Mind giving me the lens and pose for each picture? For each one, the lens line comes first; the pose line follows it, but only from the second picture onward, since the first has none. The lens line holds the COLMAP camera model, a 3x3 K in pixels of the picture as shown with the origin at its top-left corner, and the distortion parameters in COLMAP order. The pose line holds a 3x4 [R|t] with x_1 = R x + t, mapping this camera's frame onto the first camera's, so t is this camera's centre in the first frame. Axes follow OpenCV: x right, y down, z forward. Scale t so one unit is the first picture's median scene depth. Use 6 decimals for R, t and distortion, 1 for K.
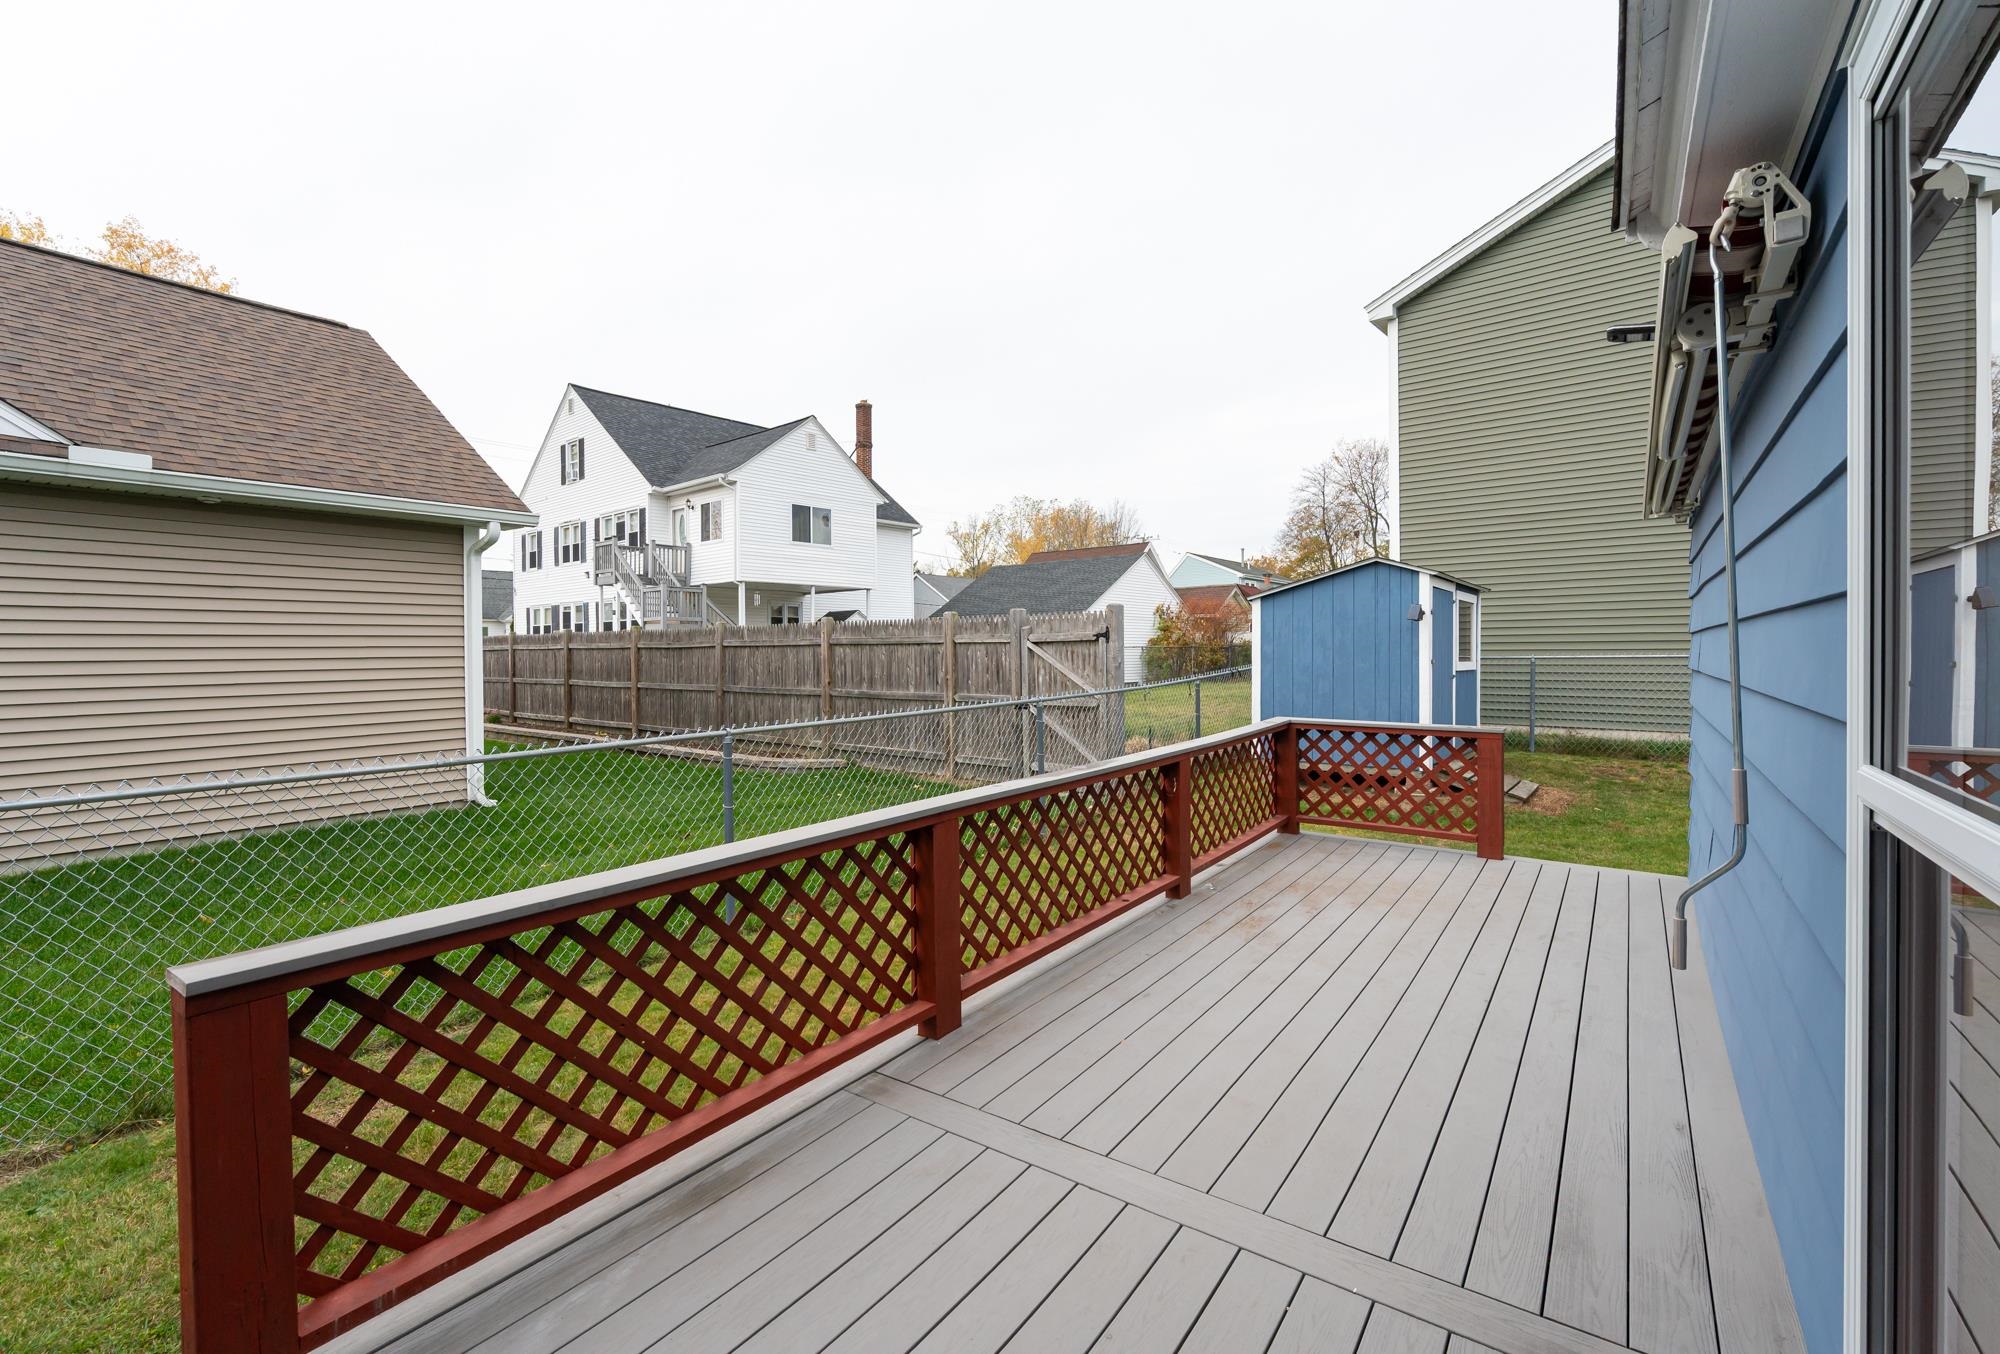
lens RADIAL K [[863.0, 0, 1036.9], [0, 863.0, 662.5], [0, 0, 1]] dist [-0.012836, -0.000843]
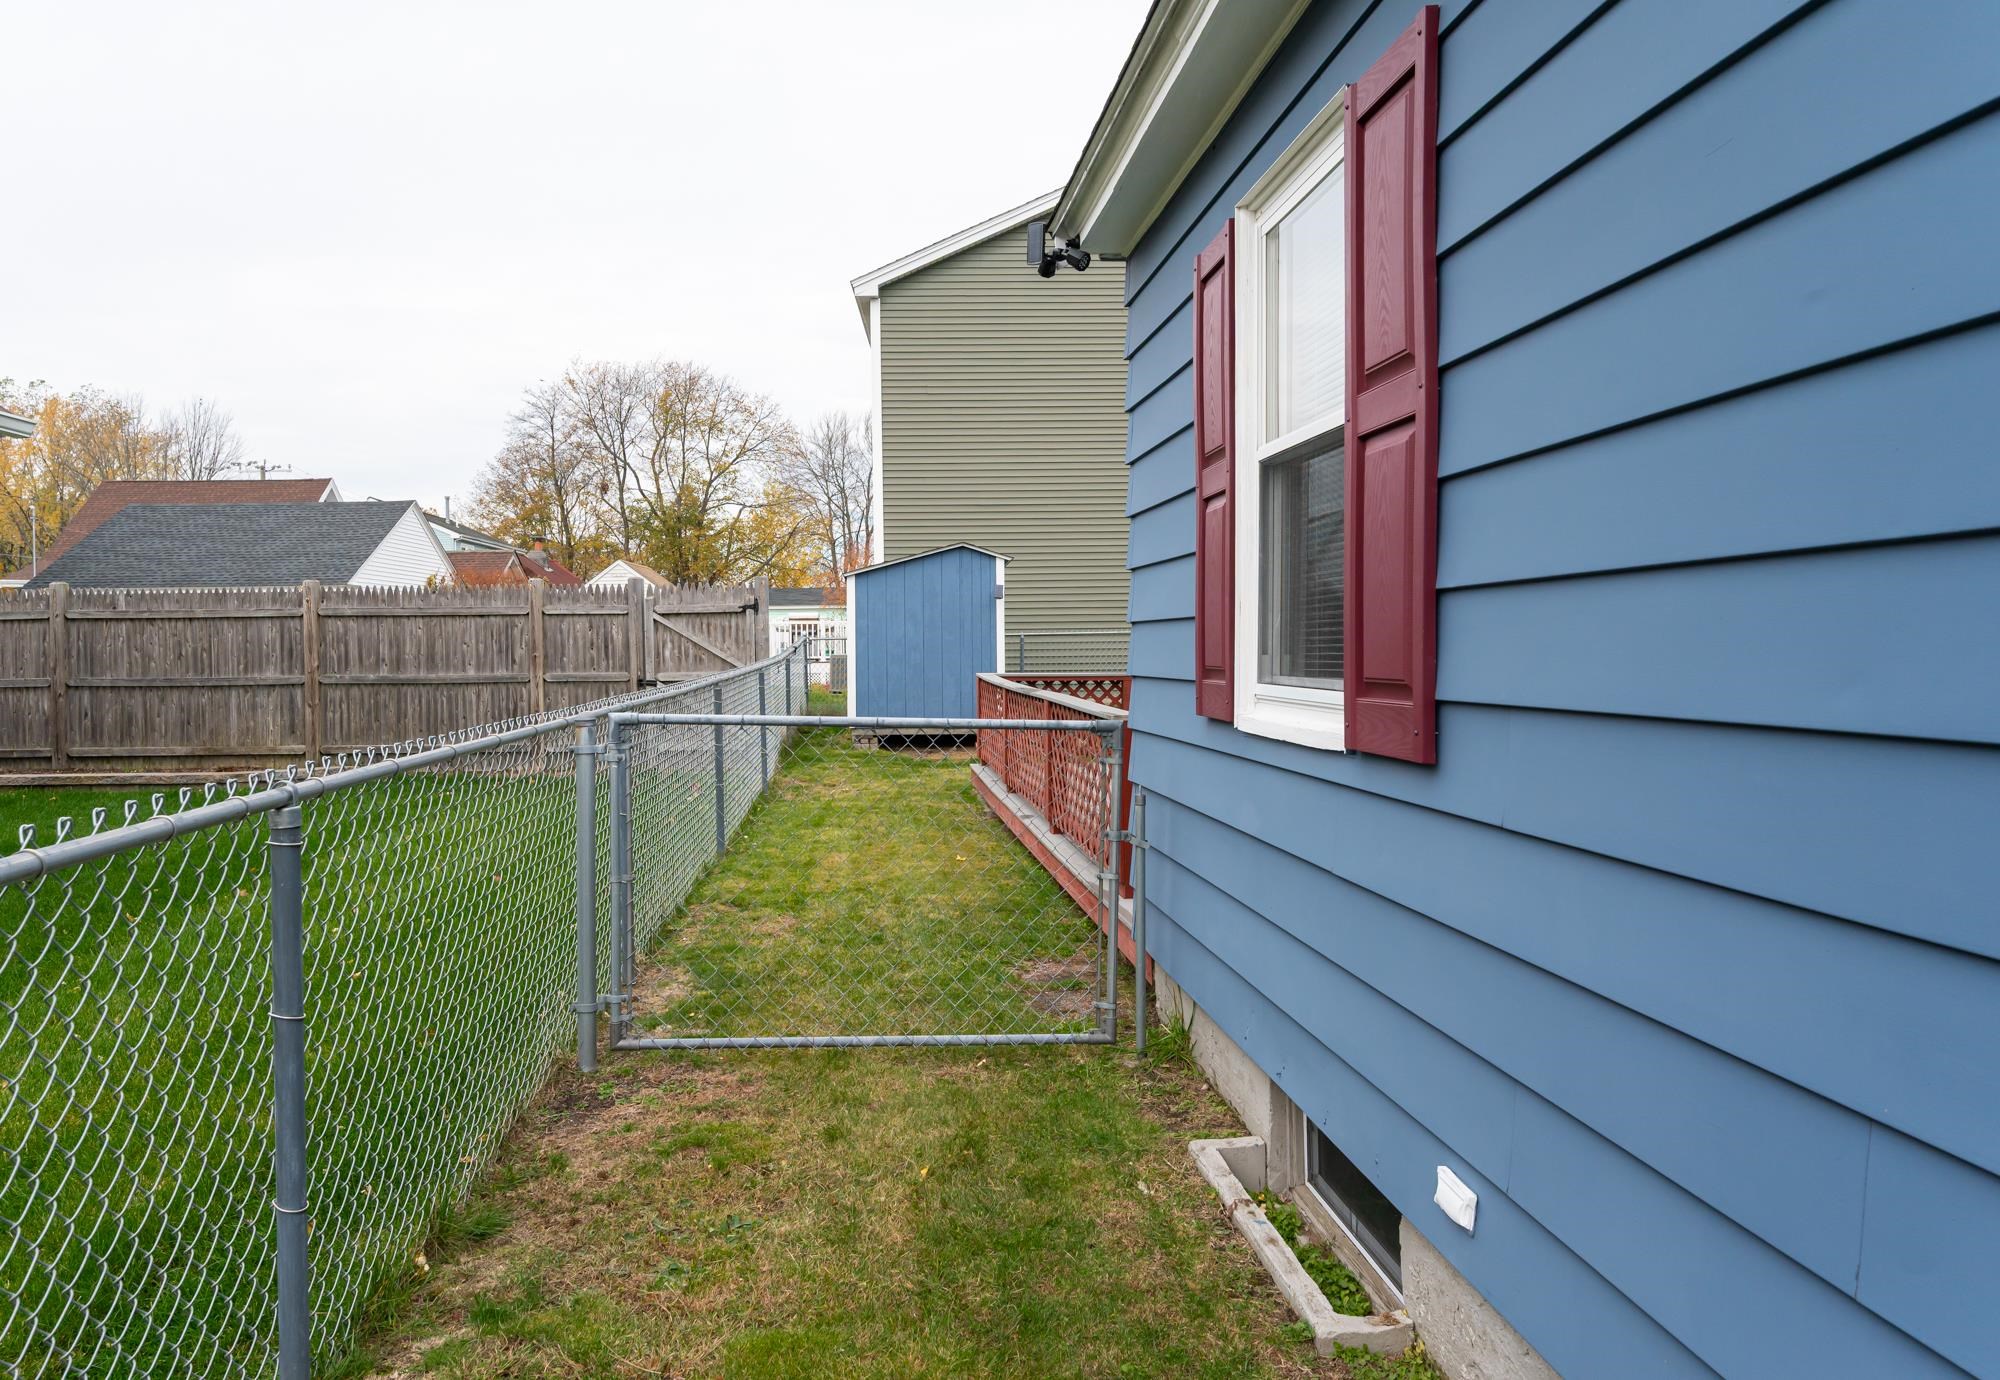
lens RADIAL K [[1273.1, 0, 977.5], [0, 1273.1, 681.7], [0, 0, 1]] dist [-0.045473, 0.001907]
pose [[0.758009, -0.019544, 0.651951, -0.683568], [0.012432, 0.999802, 0.015518, 0.035220], [-0.652125, -0.003658, 0.758102, -0.287665]]
